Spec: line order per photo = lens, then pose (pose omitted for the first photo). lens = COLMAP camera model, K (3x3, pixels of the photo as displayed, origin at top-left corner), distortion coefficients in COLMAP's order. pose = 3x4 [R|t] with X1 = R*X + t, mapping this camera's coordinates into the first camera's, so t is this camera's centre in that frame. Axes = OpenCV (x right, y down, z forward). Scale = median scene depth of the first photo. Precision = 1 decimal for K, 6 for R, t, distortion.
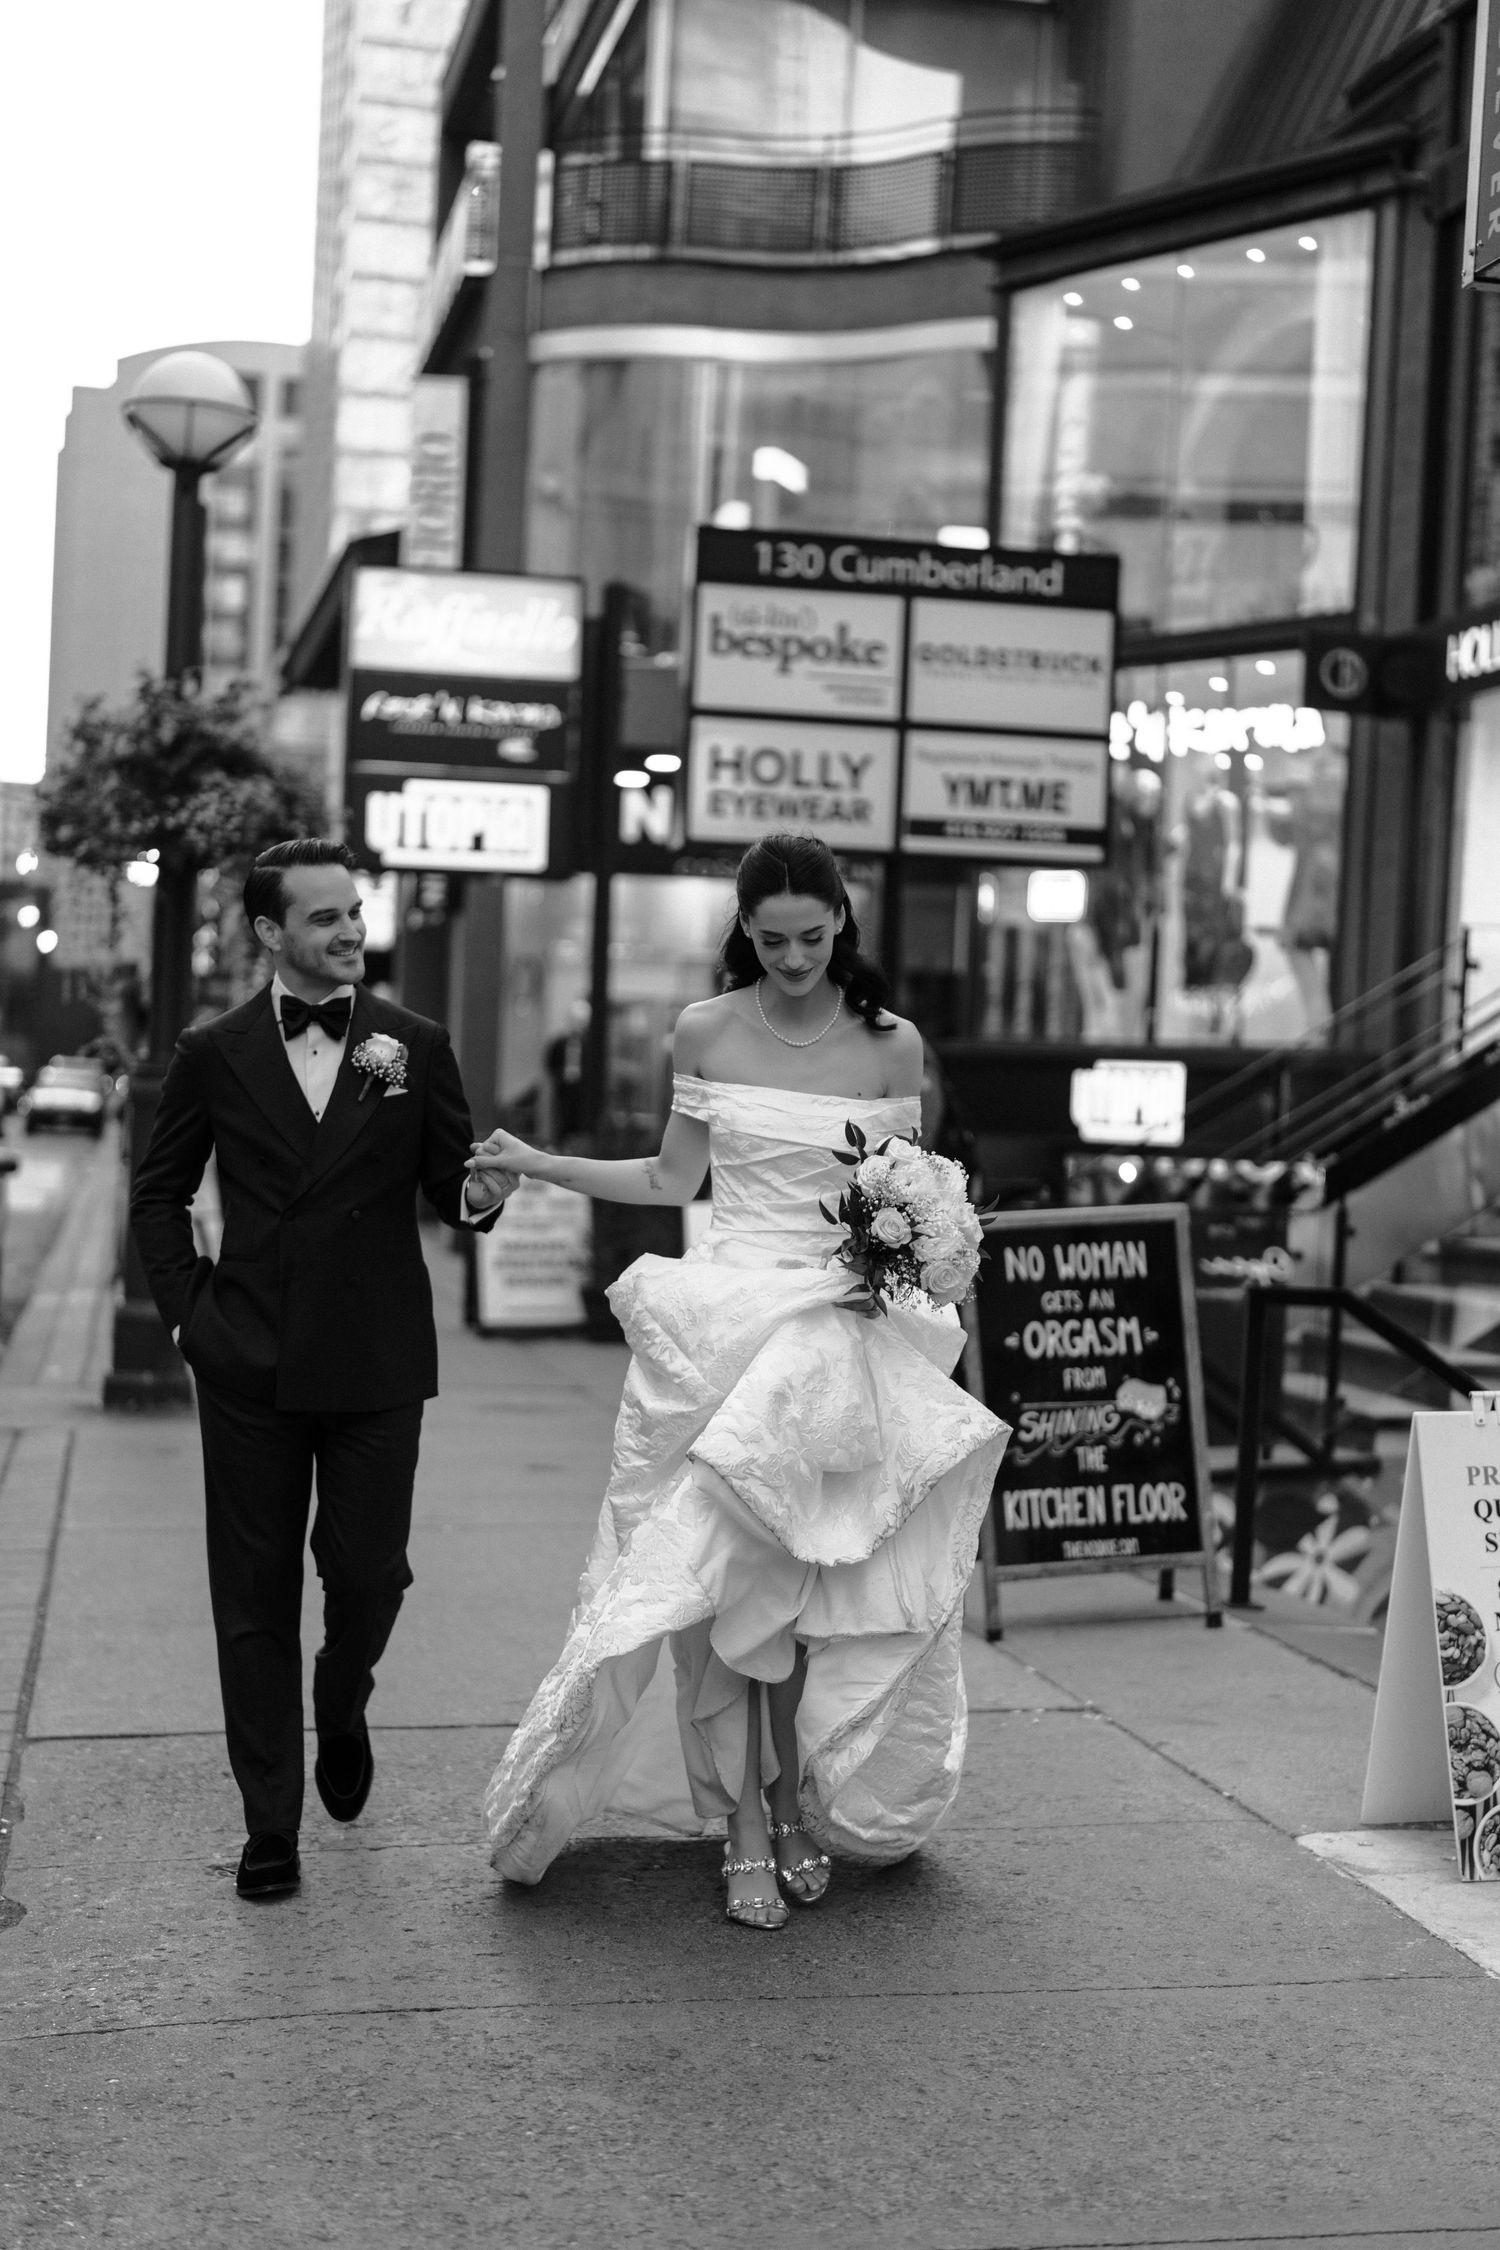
lens RADIAL K [[3050.8, 0, 749.8], [0, 3050.8, 1122.4], [0, 0, 1]] dist [-0.003774, 0.109846]
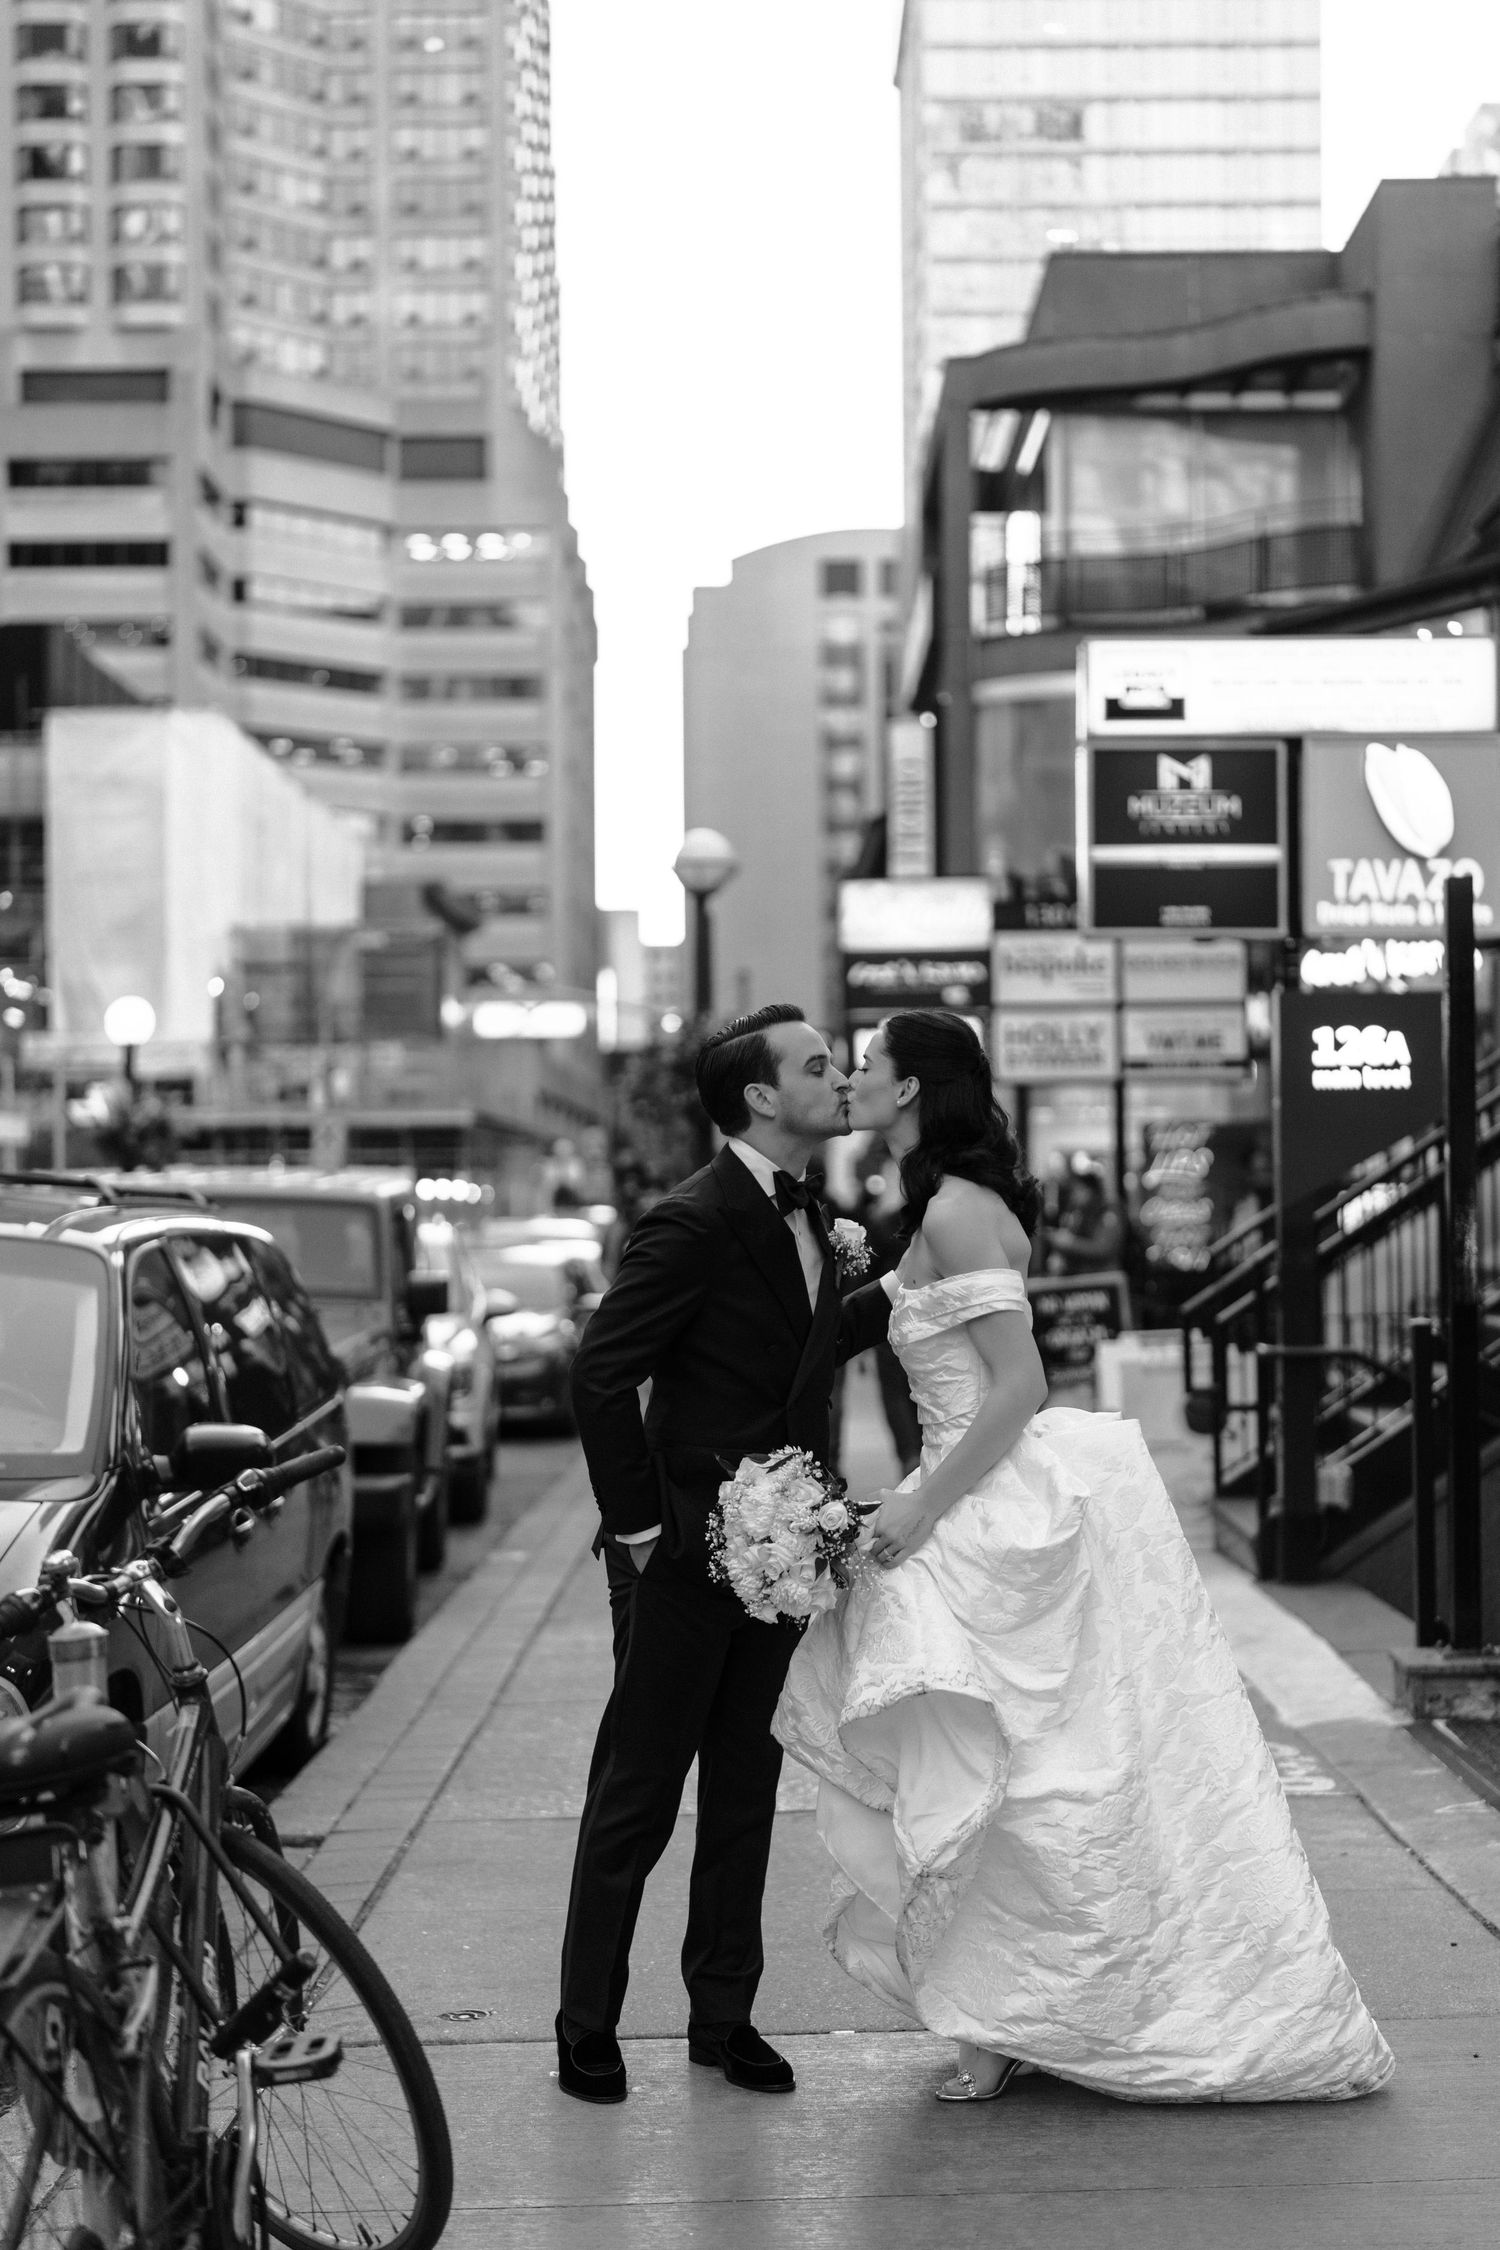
lens RADIAL K [[3050.8, 0, 749.8], [0, 3050.8, 1122.4], [0, 0, 1]] dist [-0.003774, 0.109846]
pose [[0.976128, -0.058299, -0.209225, 0.200018], [0.049624, 0.997686, -0.046483, 0.003517], [0.211451, 0.034991, 0.976762, -0.700739]]
